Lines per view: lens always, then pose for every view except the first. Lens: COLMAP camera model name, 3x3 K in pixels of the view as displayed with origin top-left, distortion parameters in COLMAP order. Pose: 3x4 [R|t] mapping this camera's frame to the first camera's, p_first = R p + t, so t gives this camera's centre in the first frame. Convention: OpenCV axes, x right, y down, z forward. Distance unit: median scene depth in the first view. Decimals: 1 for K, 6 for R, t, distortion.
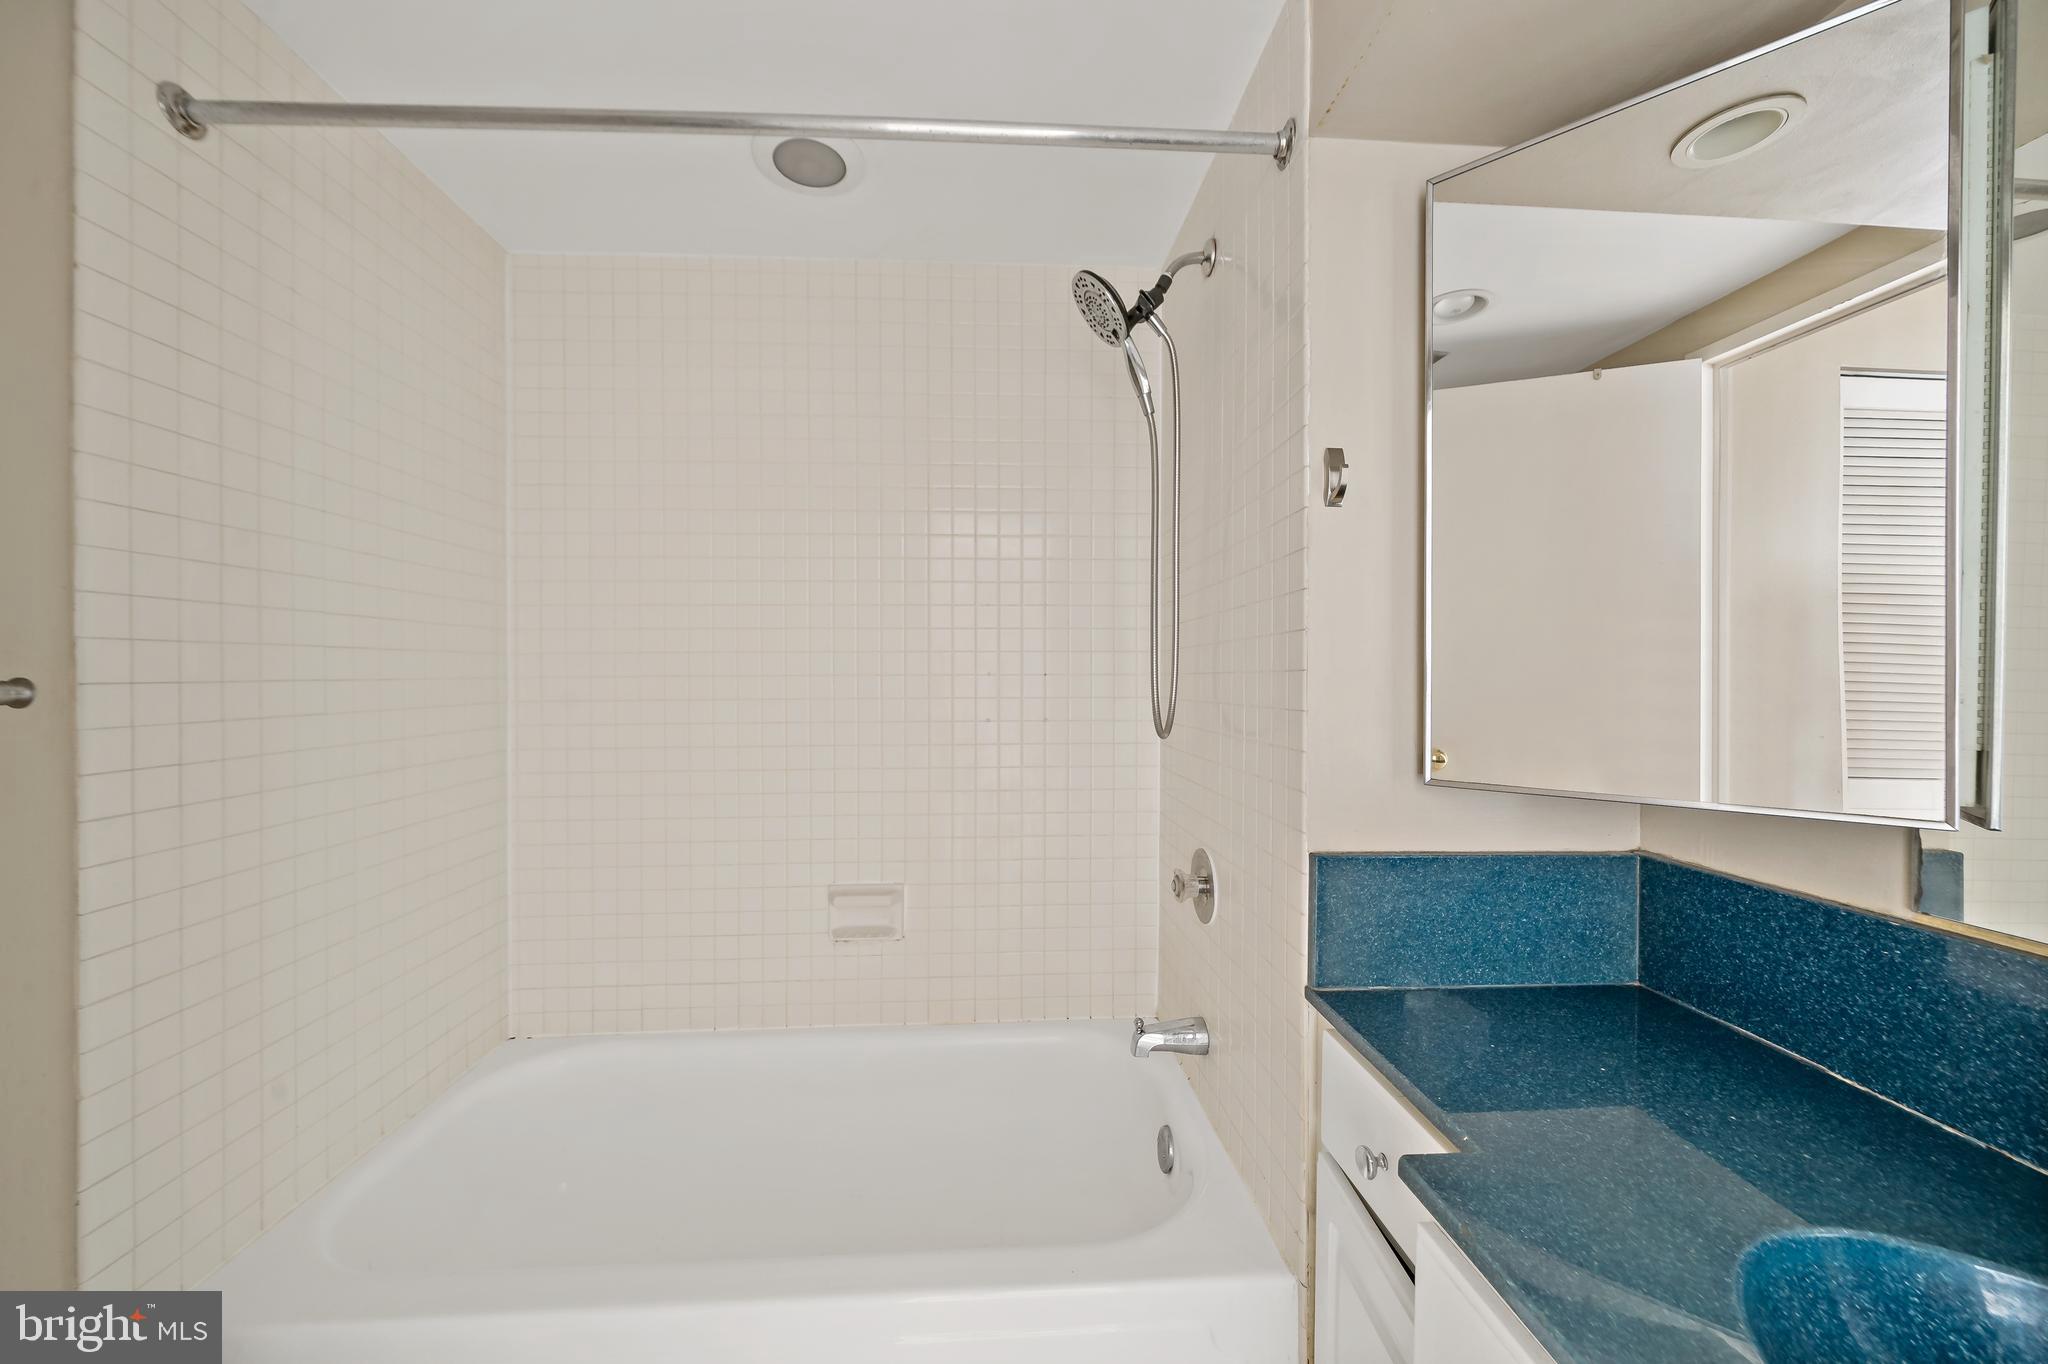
lens RADIAL K [[747.3, 0, 1018.4], [0, 747.3, 680.2], [0, 0, 1]] dist [0.000271, 0.000037]
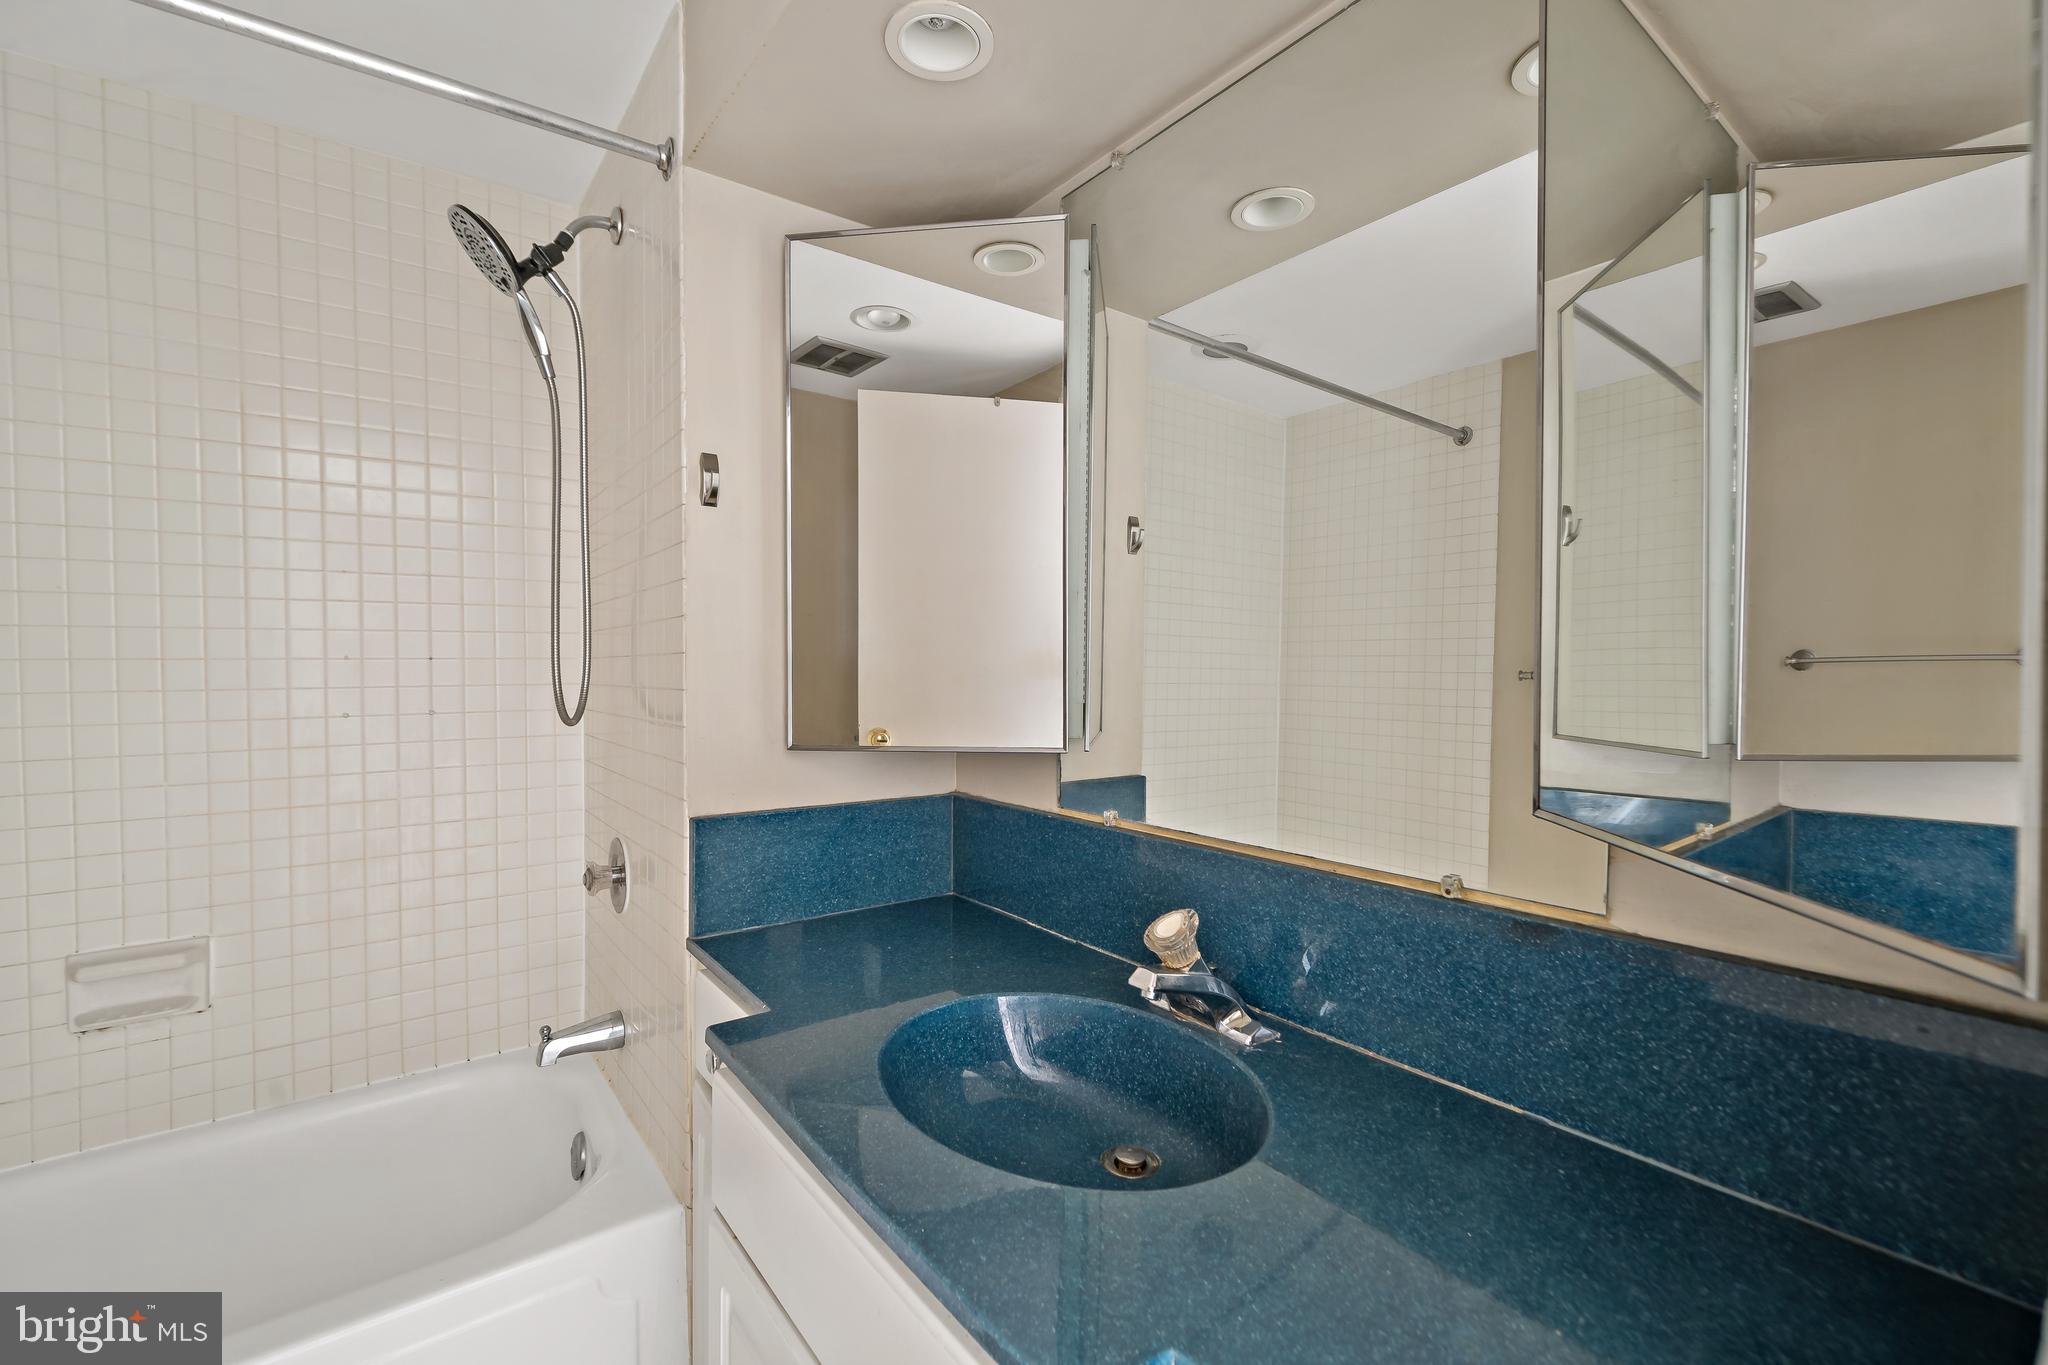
lens RADIAL K [[885.9, 0, 1019.2], [0, 885.9, 680.1], [0, 0, 1]] dist [0.000971, 0.000257]
pose [[0.836750, -0.012500, 0.547442, 0.077438], [0.005475, 0.999880, 0.014463, 0.010286], [-0.547558, -0.009105, 0.836719, -0.340510]]
